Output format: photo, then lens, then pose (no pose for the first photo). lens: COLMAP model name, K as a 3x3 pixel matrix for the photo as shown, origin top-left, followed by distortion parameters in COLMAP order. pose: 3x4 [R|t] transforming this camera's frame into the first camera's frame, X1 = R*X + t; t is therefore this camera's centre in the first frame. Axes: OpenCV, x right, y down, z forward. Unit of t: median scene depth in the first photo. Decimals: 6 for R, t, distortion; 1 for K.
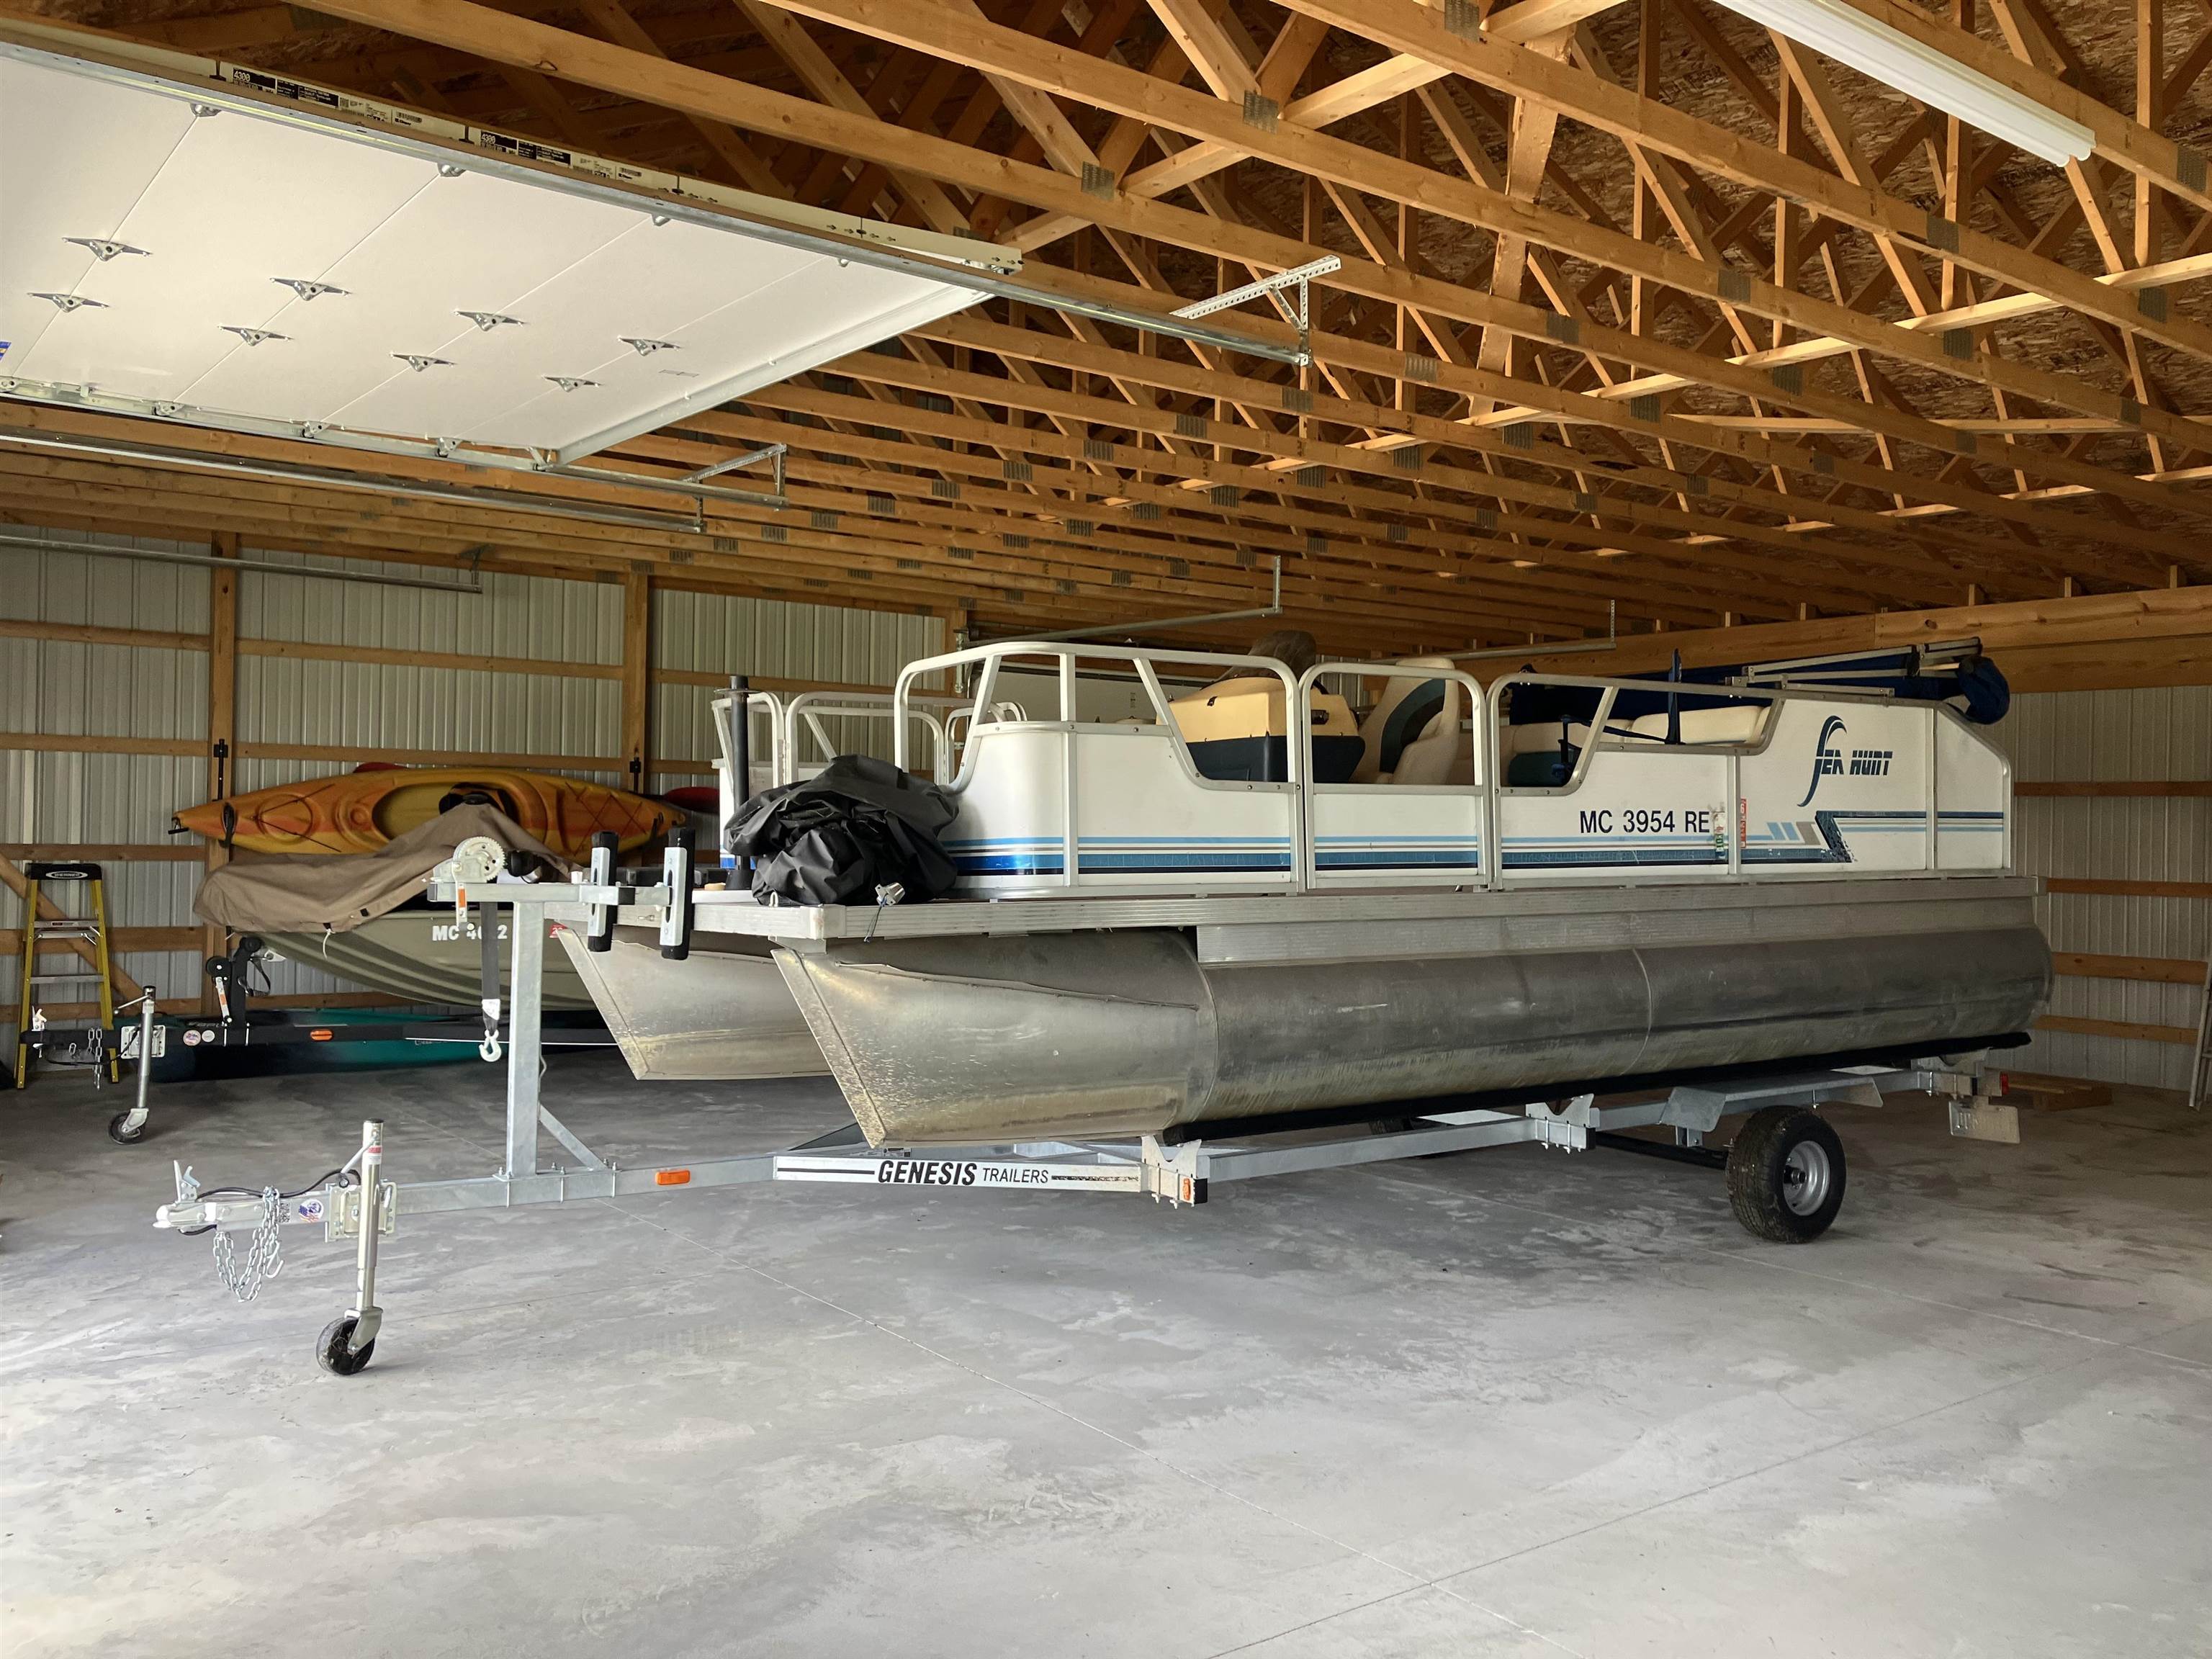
lens RADIAL K [[1828.2, 0, 1106.0], [0, 1828.2, 829.5], [0, 0, 1]] dist [0.062726, -0.072408]
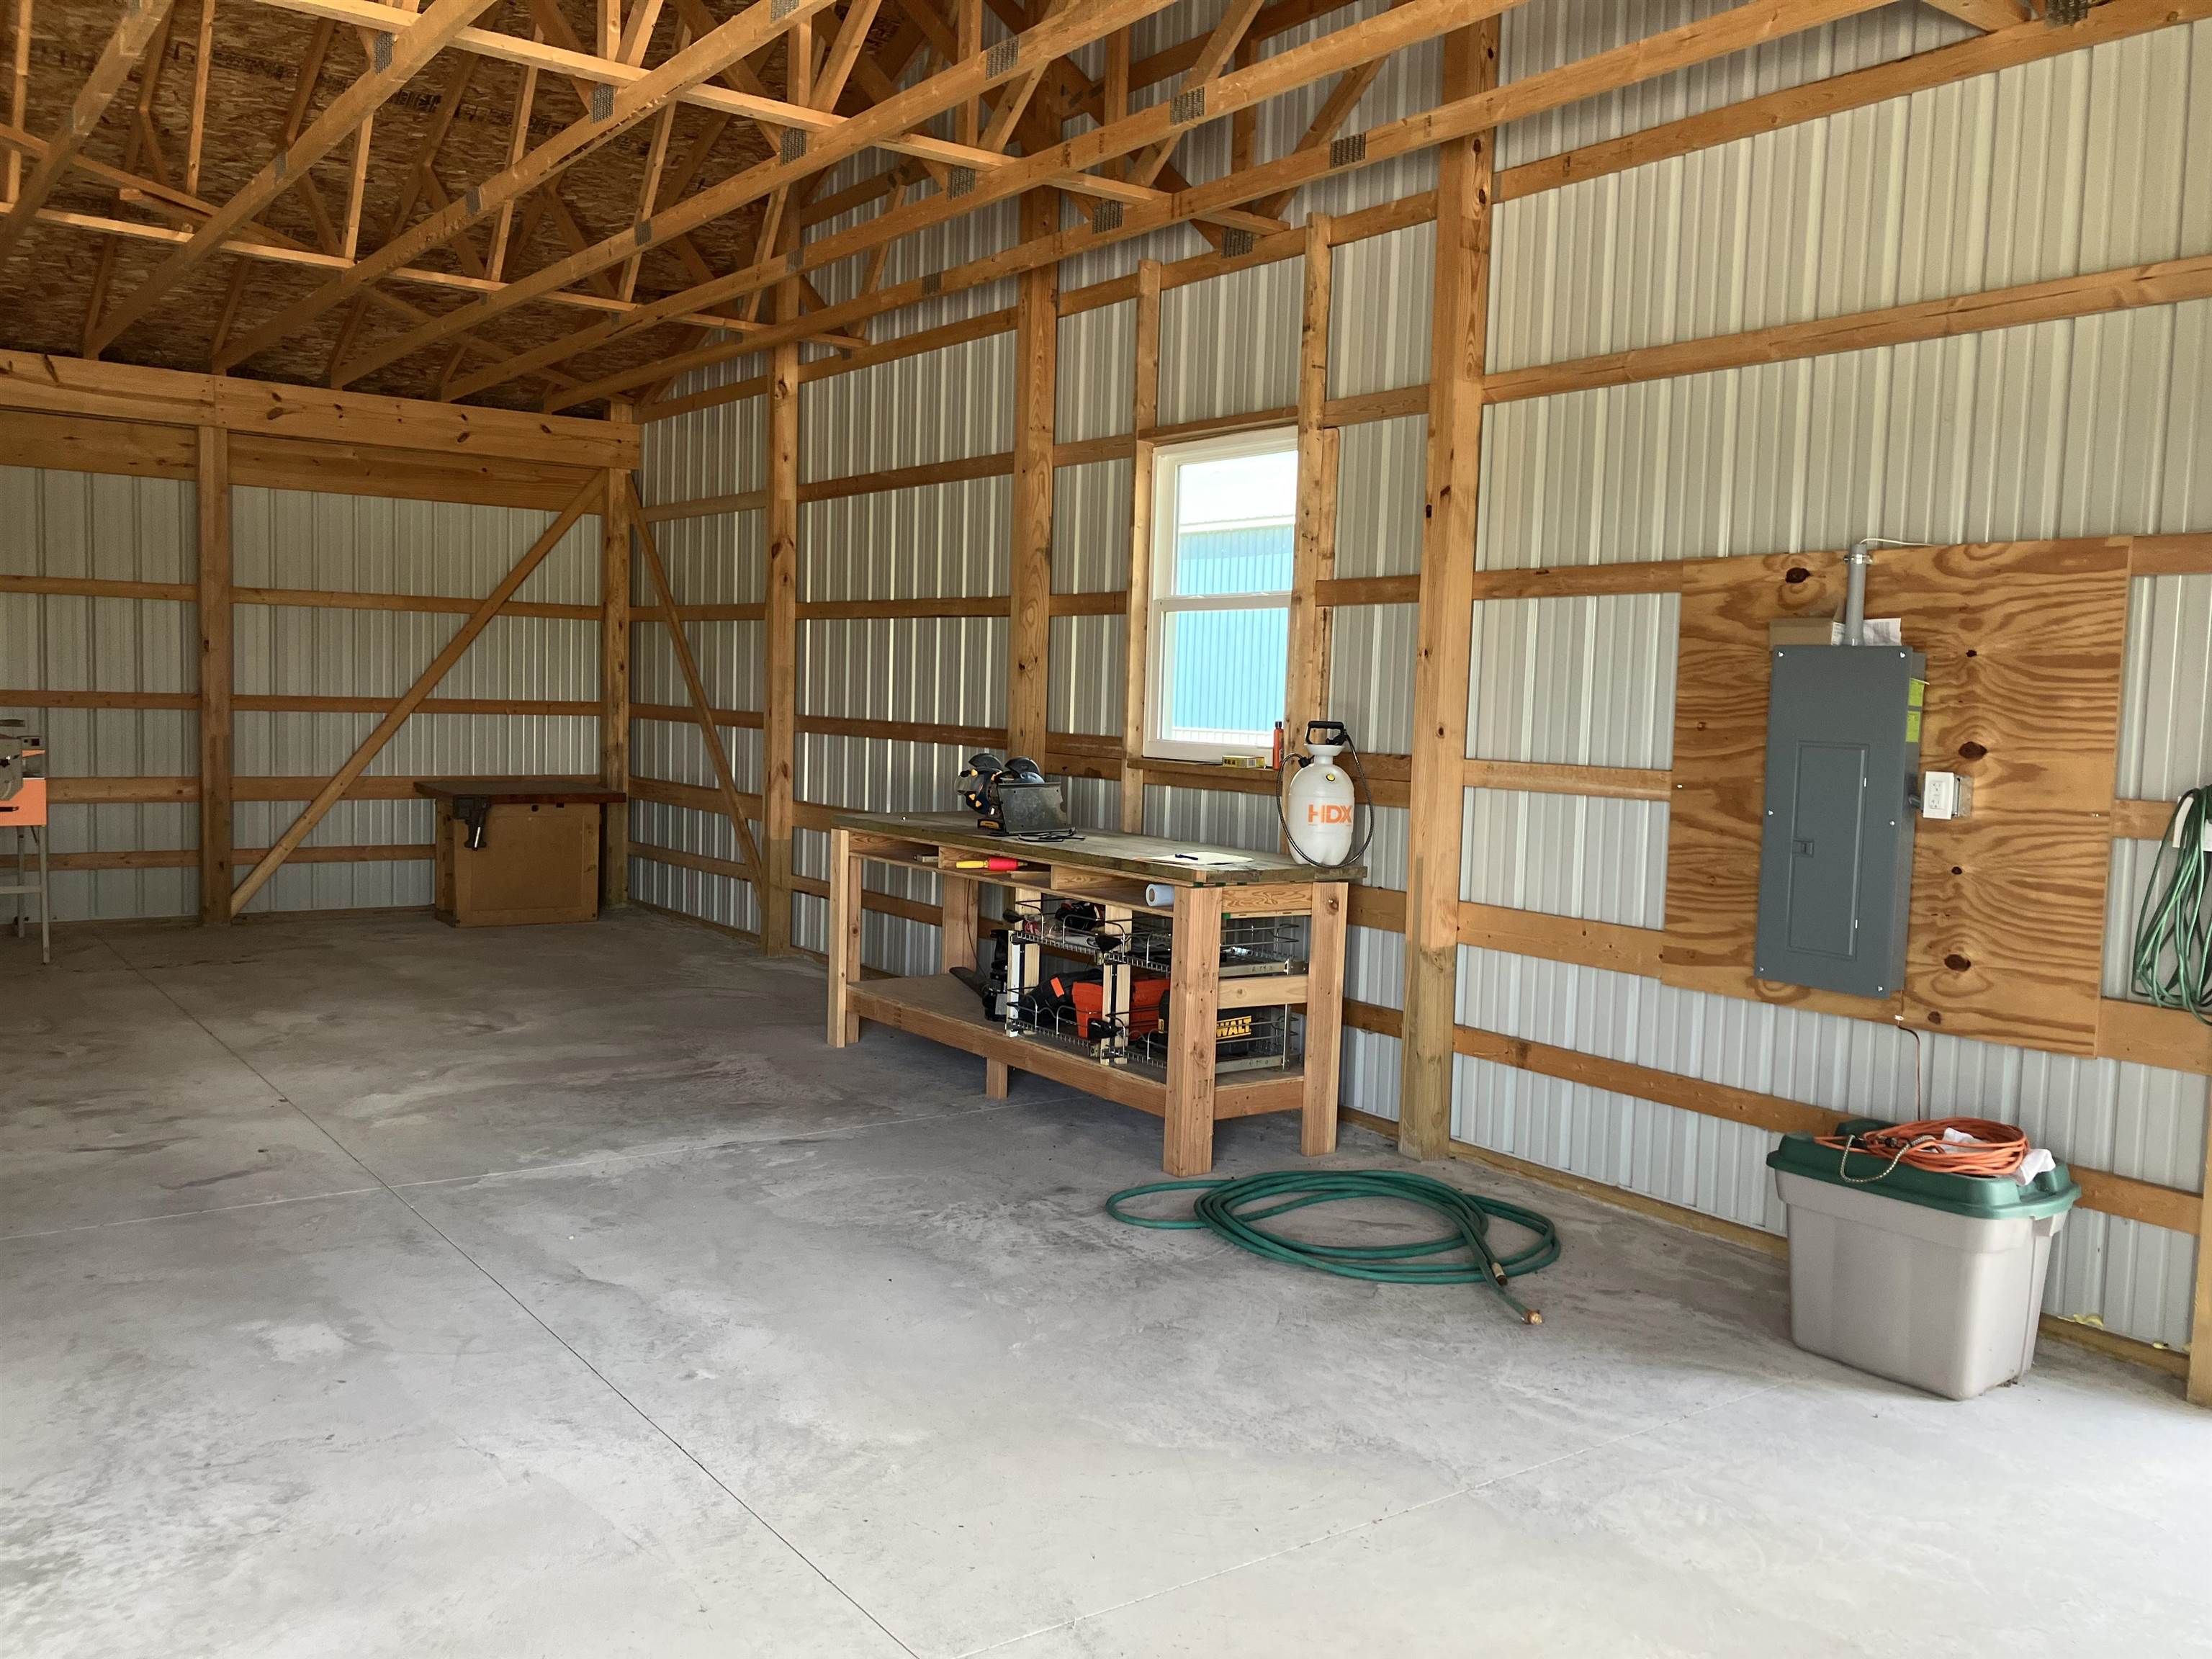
lens RADIAL K [[1828.2, 0, 1106.0], [0, 1828.2, 829.5], [0, 0, 1]] dist [0.062726, -0.072408]
pose [[0.030398, -0.095550, 0.994960, -0.410913], [-0.025584, 0.995020, 0.096337, -0.003697], [-0.999210, -0.028384, 0.027802, 0.702894]]
